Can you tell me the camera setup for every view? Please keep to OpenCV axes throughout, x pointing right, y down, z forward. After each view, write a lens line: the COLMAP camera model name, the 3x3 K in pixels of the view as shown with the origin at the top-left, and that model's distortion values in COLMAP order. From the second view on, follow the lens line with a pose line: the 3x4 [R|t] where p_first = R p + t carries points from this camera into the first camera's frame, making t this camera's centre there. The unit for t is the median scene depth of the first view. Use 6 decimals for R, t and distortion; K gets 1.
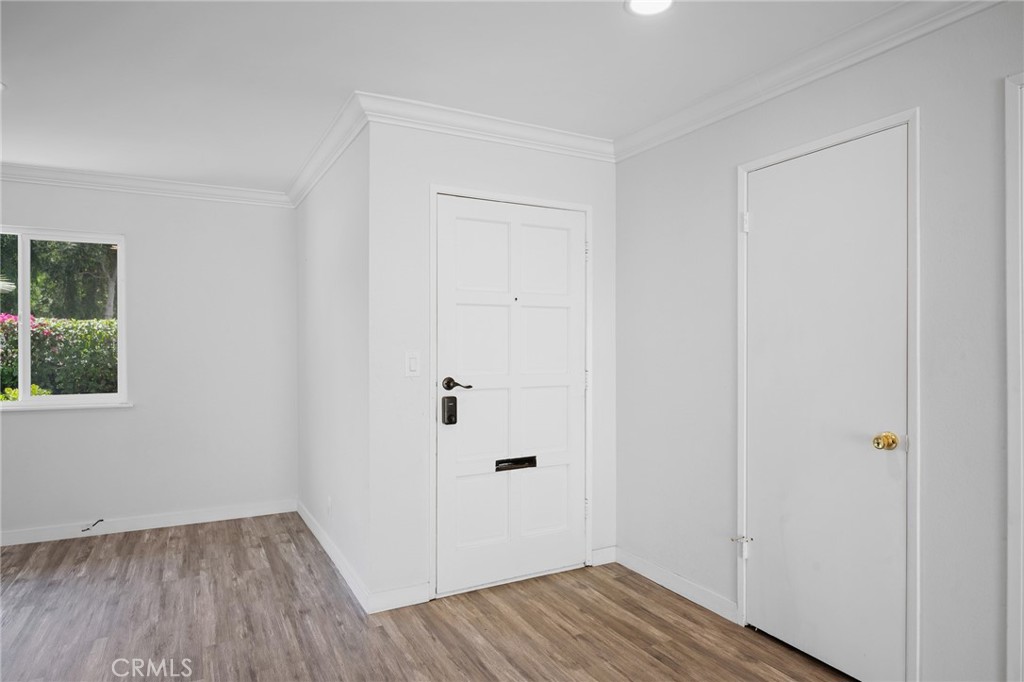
lens RADIAL K [[611.9, 0, 512.0], [0, 611.9, 341.0], [0, 0, 1]] dist [-0.000043, -0.001463]
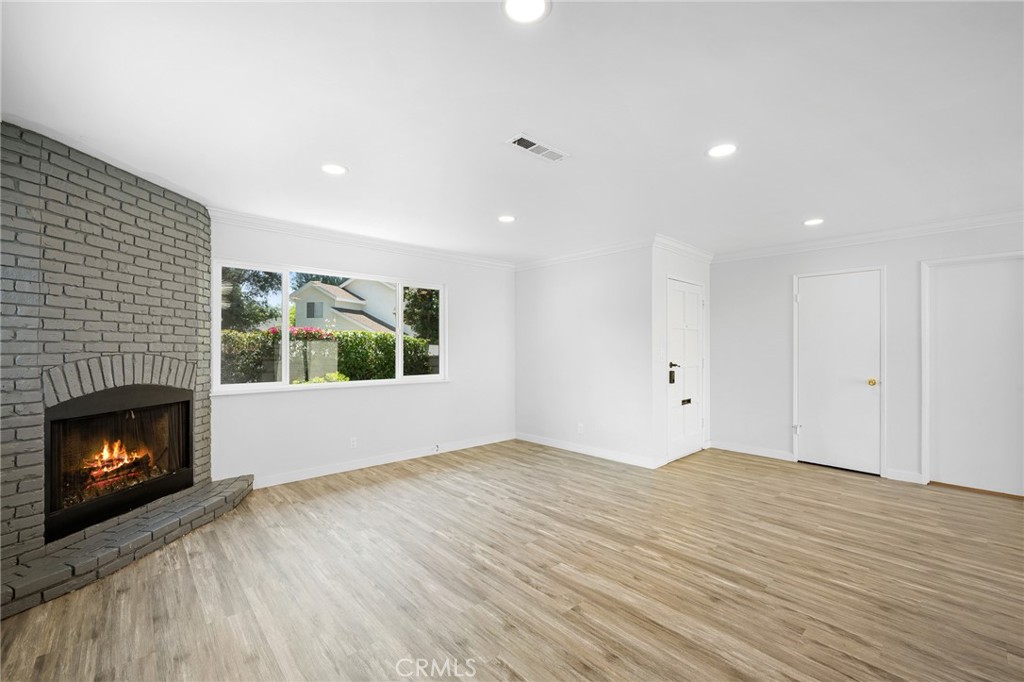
lens RADIAL K [[422.7, 0, 512.0], [0, 422.7, 341.0], [0, 0, 1]] dist [0.000031, 0.000016]
pose [[0.968647, 0.006538, 0.248354, -0.992856], [-0.004541, 0.999953, -0.008614, -0.000717], [-0.248398, 0.007216, 0.968631, -0.316270]]
